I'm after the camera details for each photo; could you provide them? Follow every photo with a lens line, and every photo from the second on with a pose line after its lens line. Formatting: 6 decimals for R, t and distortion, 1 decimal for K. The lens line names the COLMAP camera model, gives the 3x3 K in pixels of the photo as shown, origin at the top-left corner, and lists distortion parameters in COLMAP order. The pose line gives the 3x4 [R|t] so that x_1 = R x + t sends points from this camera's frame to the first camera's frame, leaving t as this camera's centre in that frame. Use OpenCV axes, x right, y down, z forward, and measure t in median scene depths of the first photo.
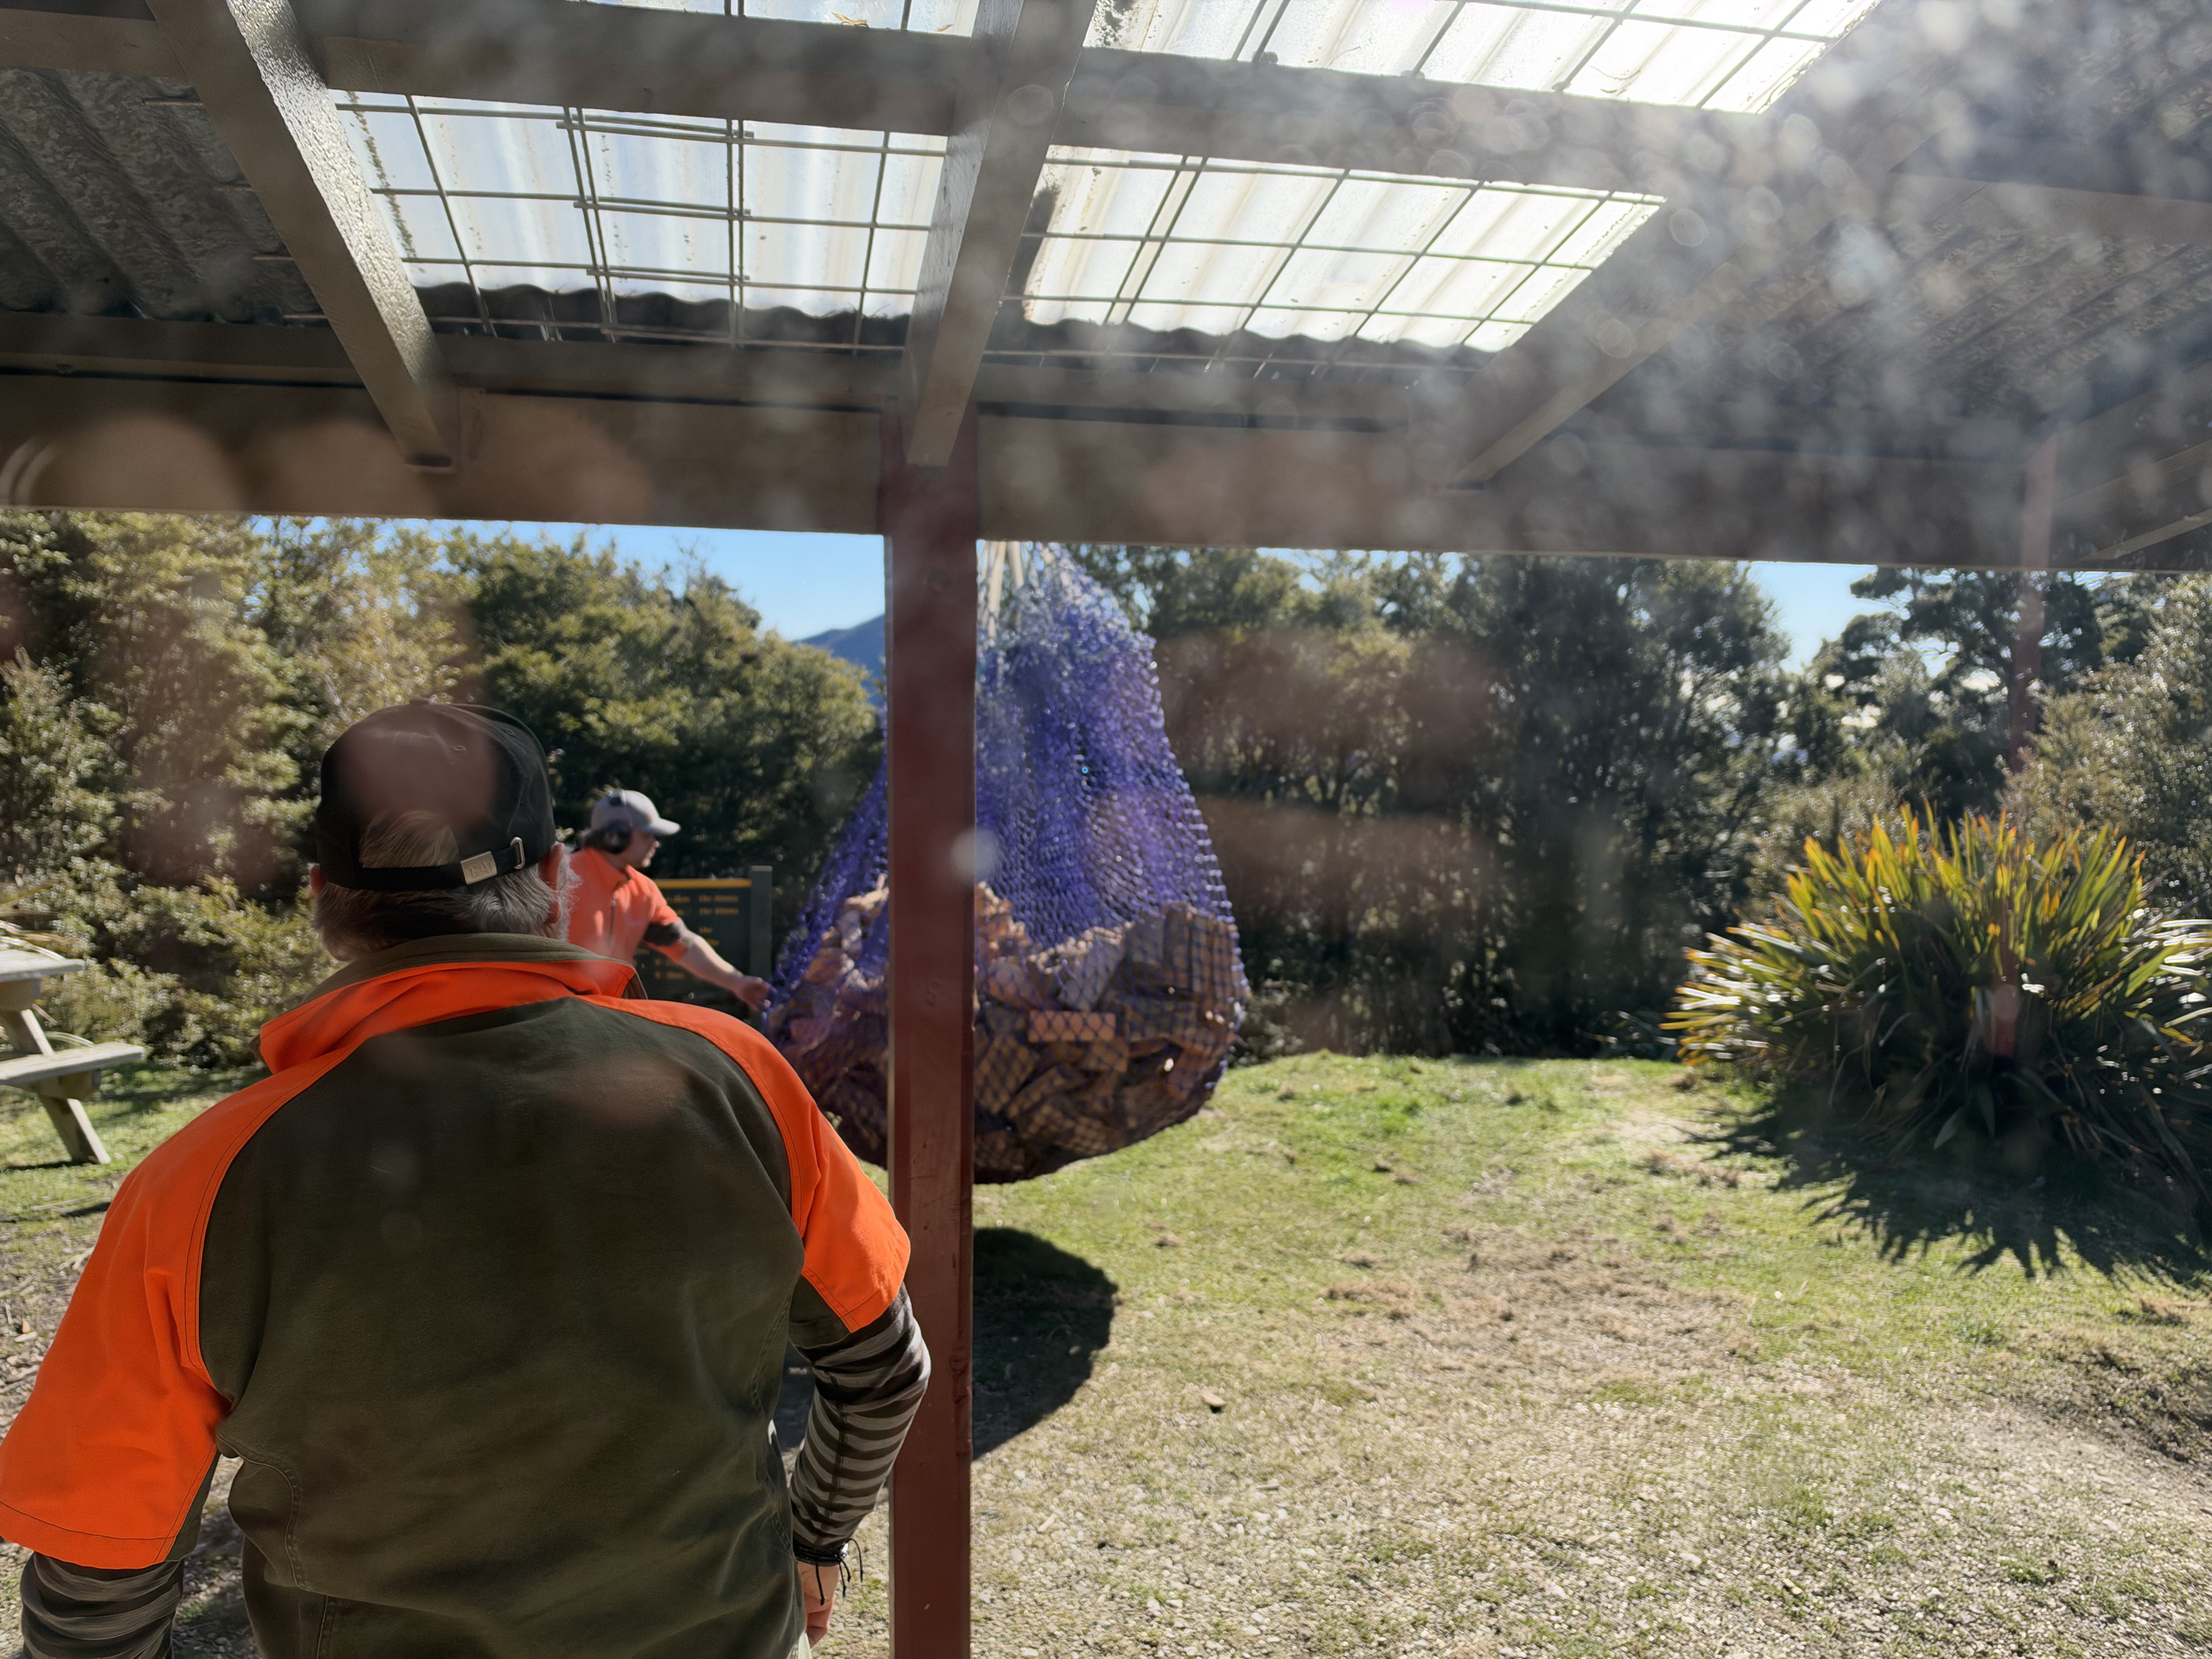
lens RADIAL K [[1600.4, 0, 1106.5], [0, 1600.4, 830.7], [0, 0, 1]] dist [-0.001038, -0.000607]
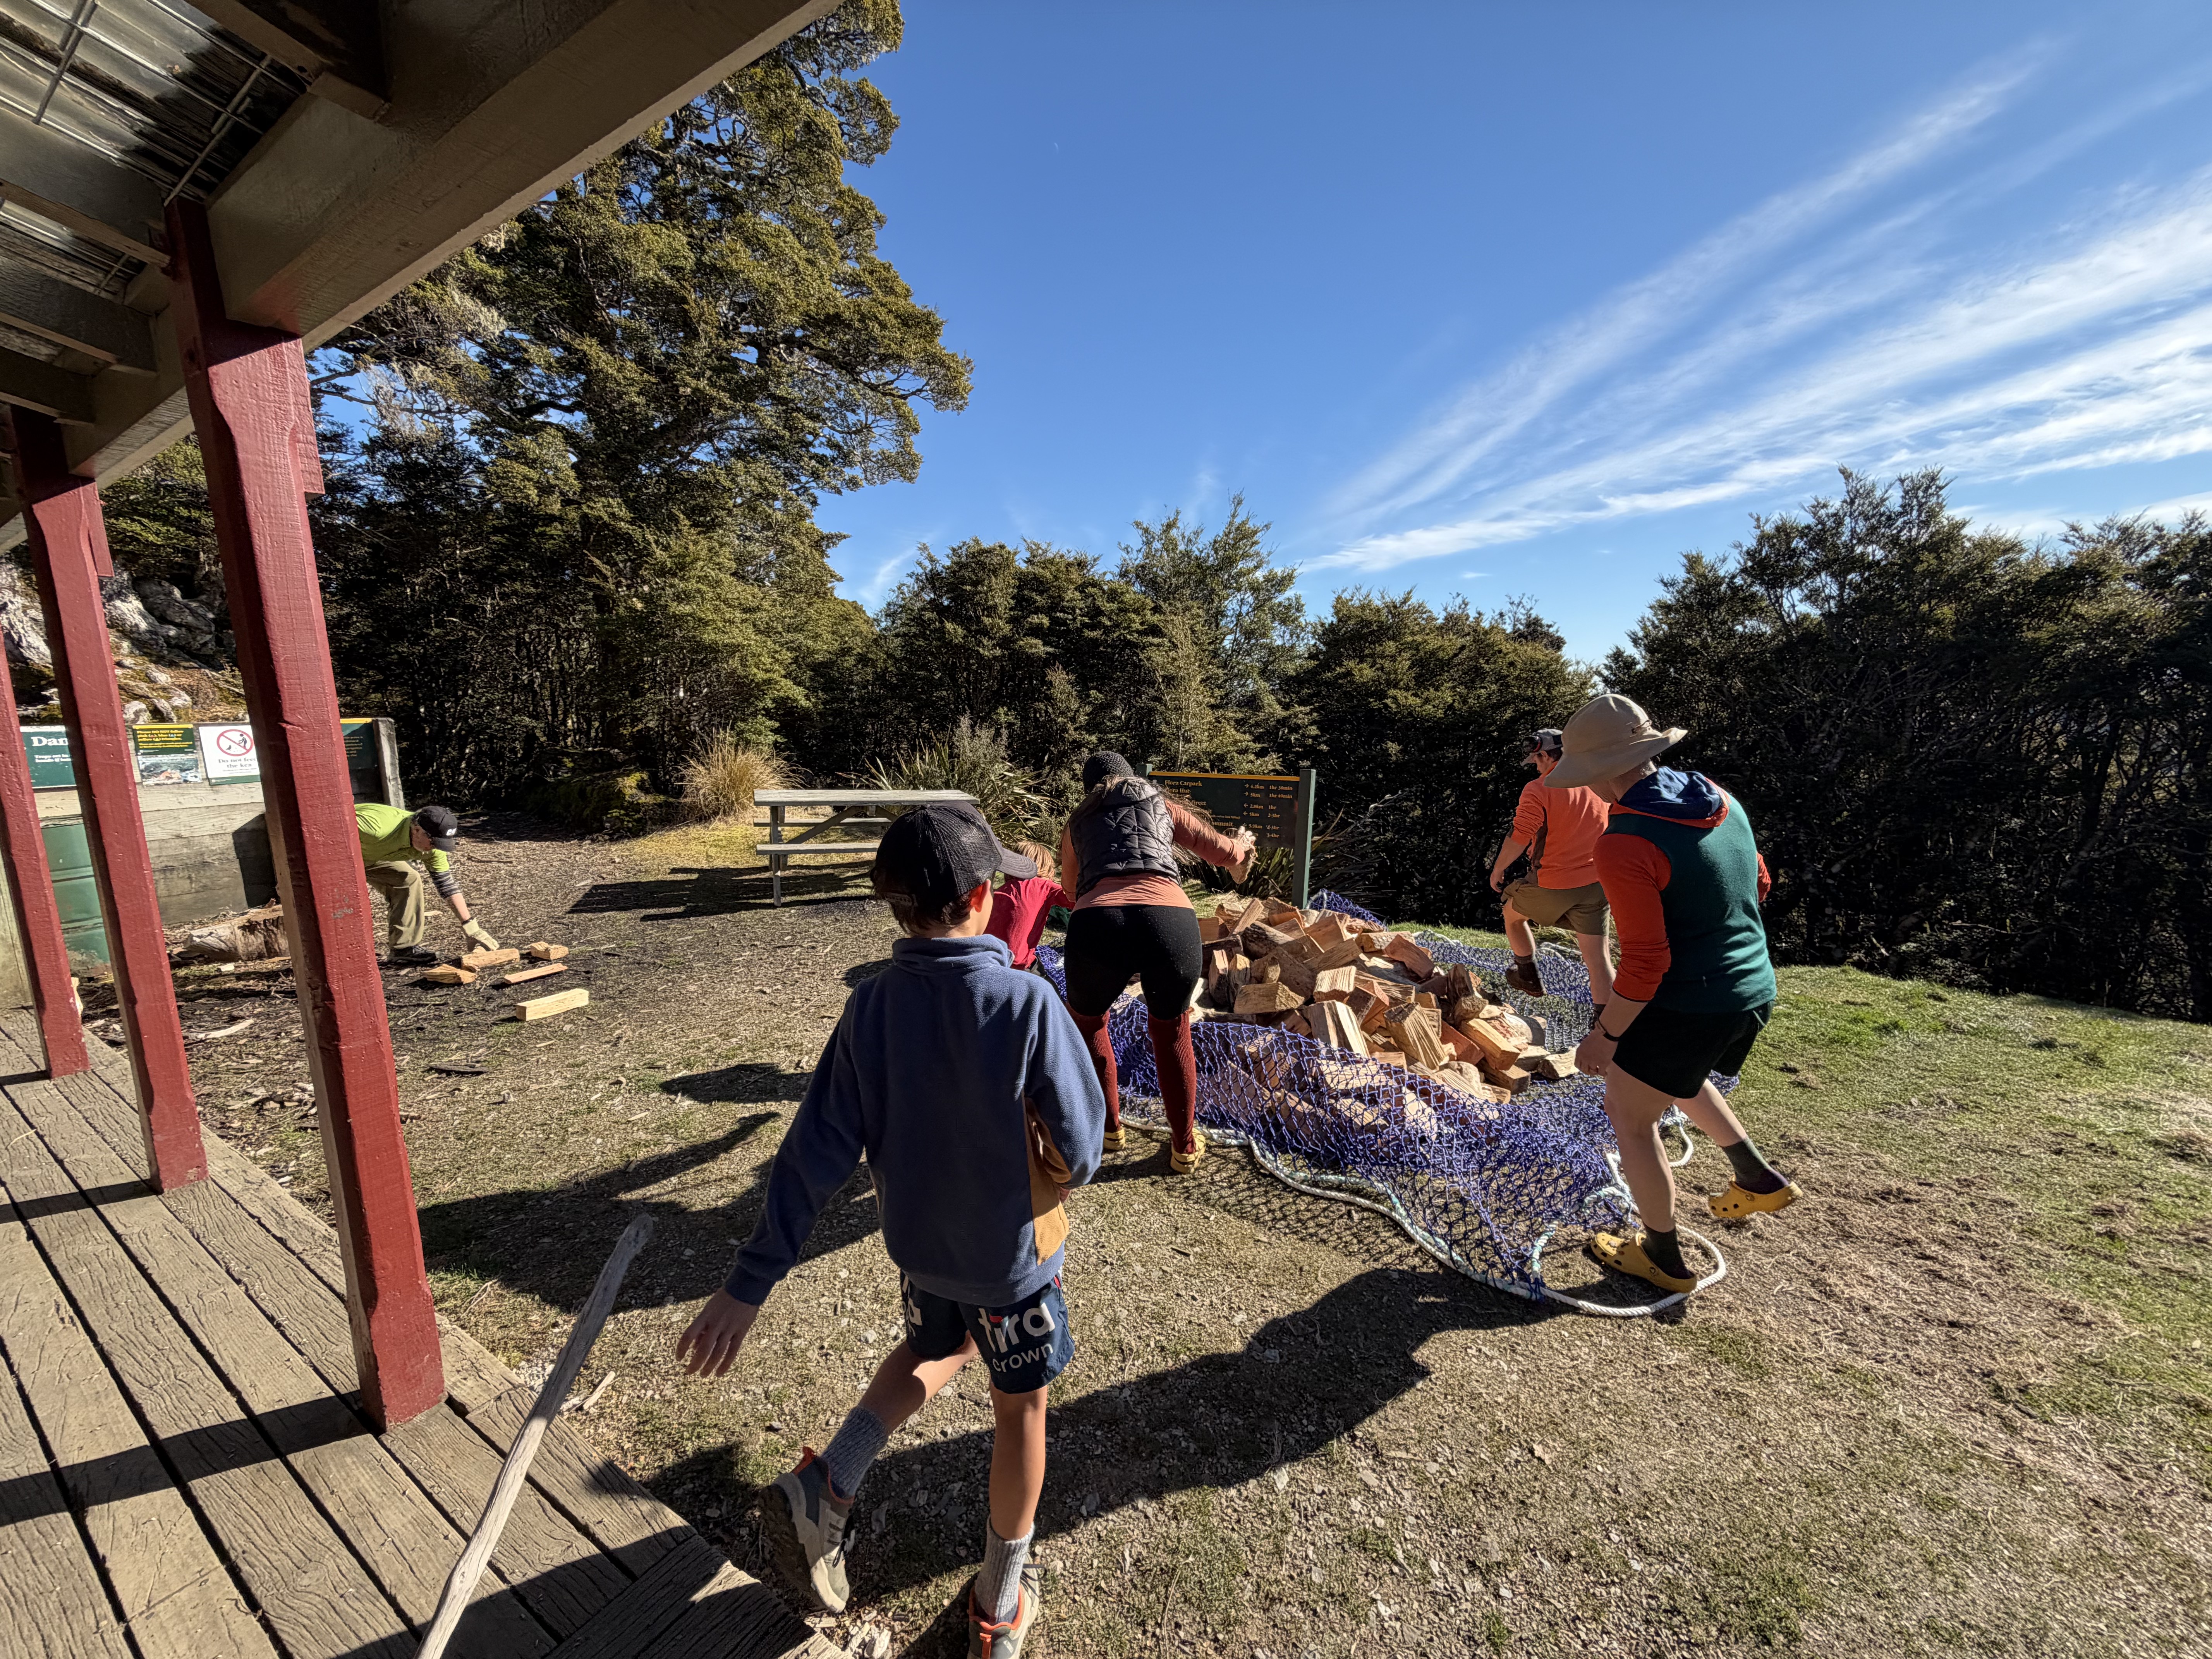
lens RADIAL K [[881.9, 0, 1105.4], [0, 881.9, 828.2], [0, 0, 1]] dist [-0.000123, -0.000431]
pose [[0.710520, 0.075030, -0.699666, 0.123944], [-0.042728, 0.997065, 0.063532, 0.016609], [0.702379, -0.015245, 0.711640, 0.130372]]
